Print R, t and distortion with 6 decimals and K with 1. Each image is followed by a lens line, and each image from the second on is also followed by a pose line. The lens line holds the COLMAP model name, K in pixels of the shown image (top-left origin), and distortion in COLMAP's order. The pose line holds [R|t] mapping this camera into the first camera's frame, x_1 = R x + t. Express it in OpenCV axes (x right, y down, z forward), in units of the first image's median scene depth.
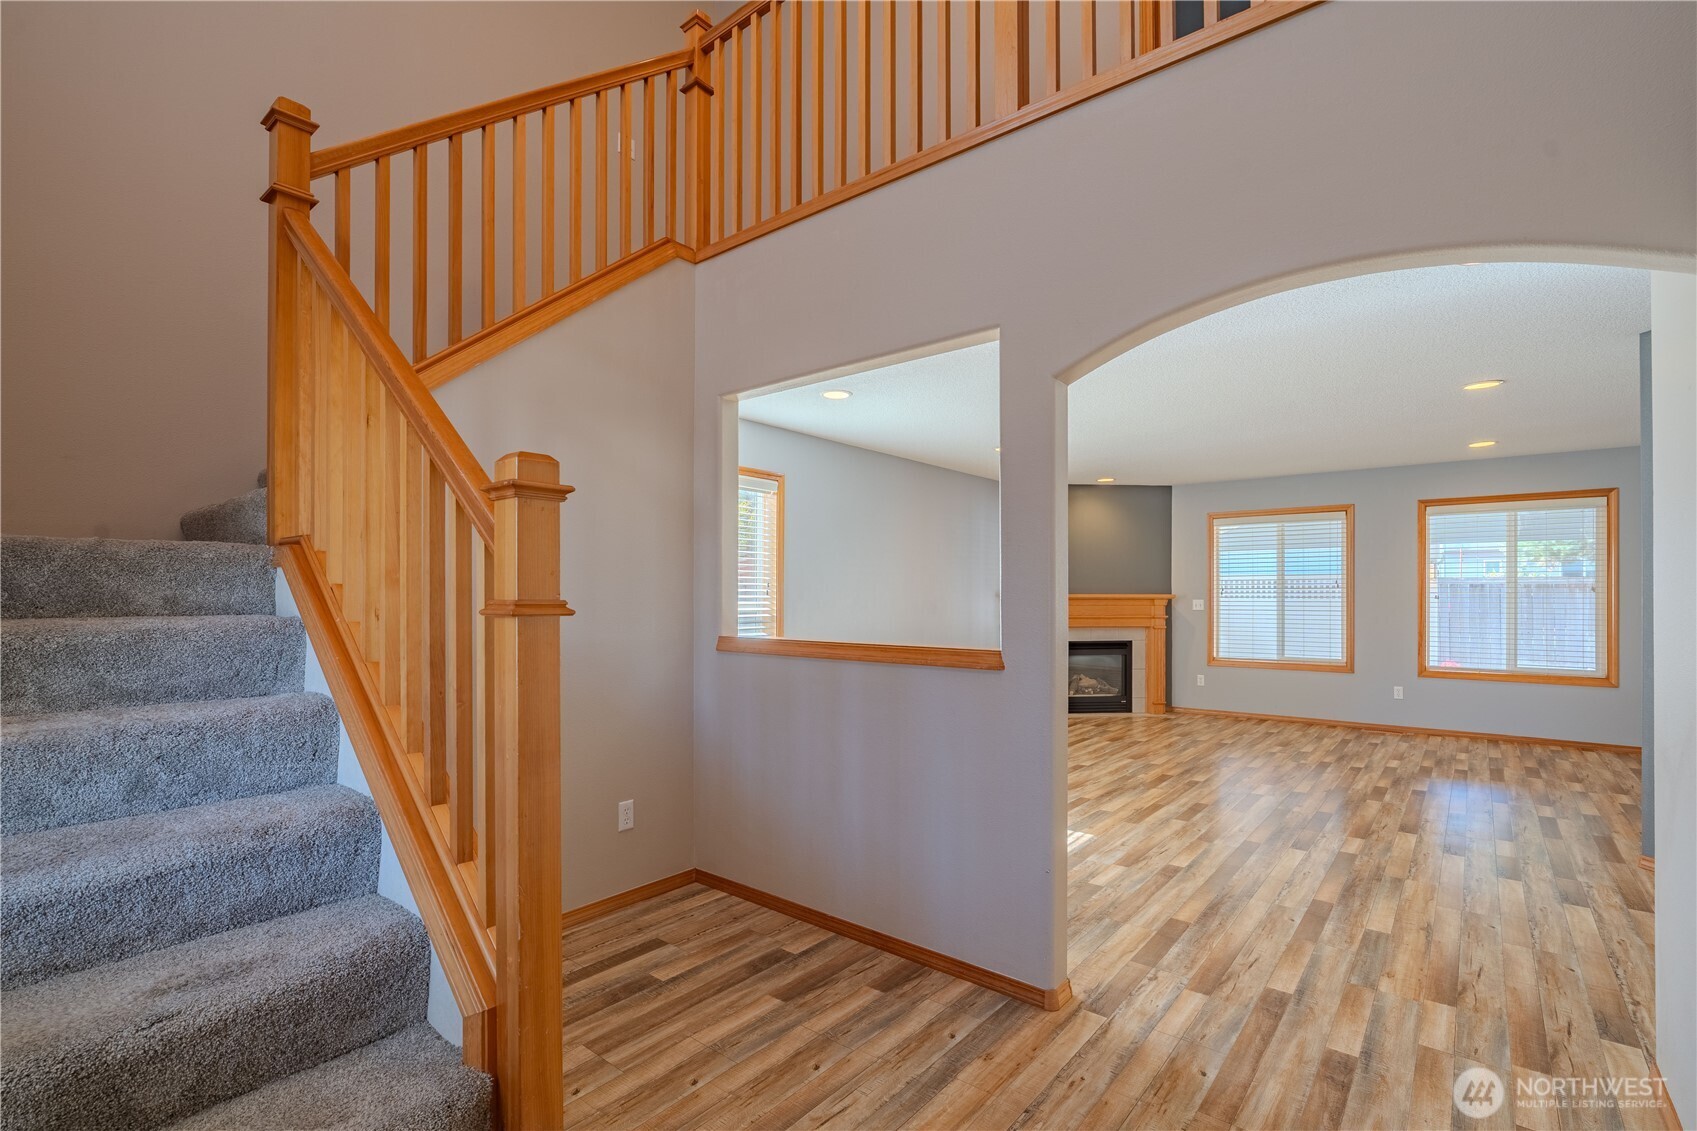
lens RADIAL K [[773.8, 0, 848.1], [0, 773.8, 596.1], [0, 0, 1]] dist [-0.004427, -0.000854]
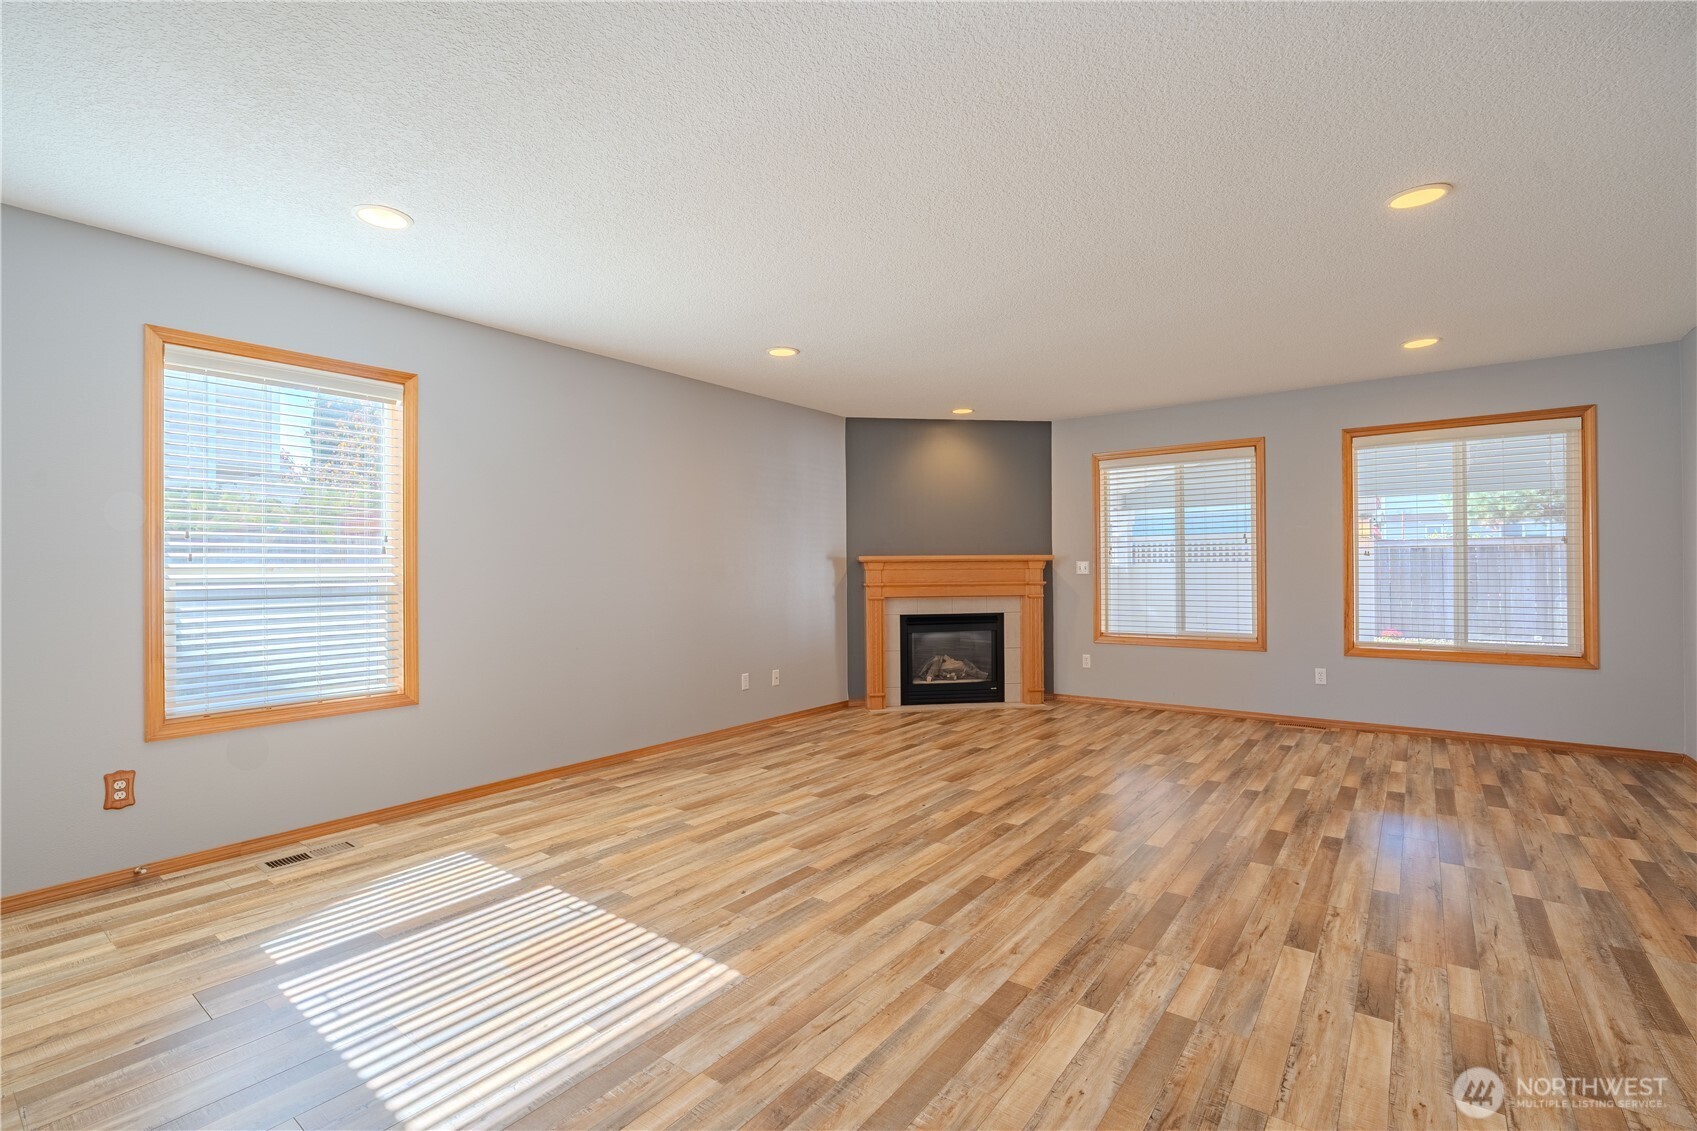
lens RADIAL K [[752.5, 0, 853.3], [0, 752.5, 567.7], [0, 0, 1]] dist [-0.009632, 0.000745]
pose [[0.999286, -0.008836, 0.036737, 0.243471], [0.008894, 0.999959, -0.001396, 0.013690], [-0.036723, 0.001722, 0.999324, 0.294969]]
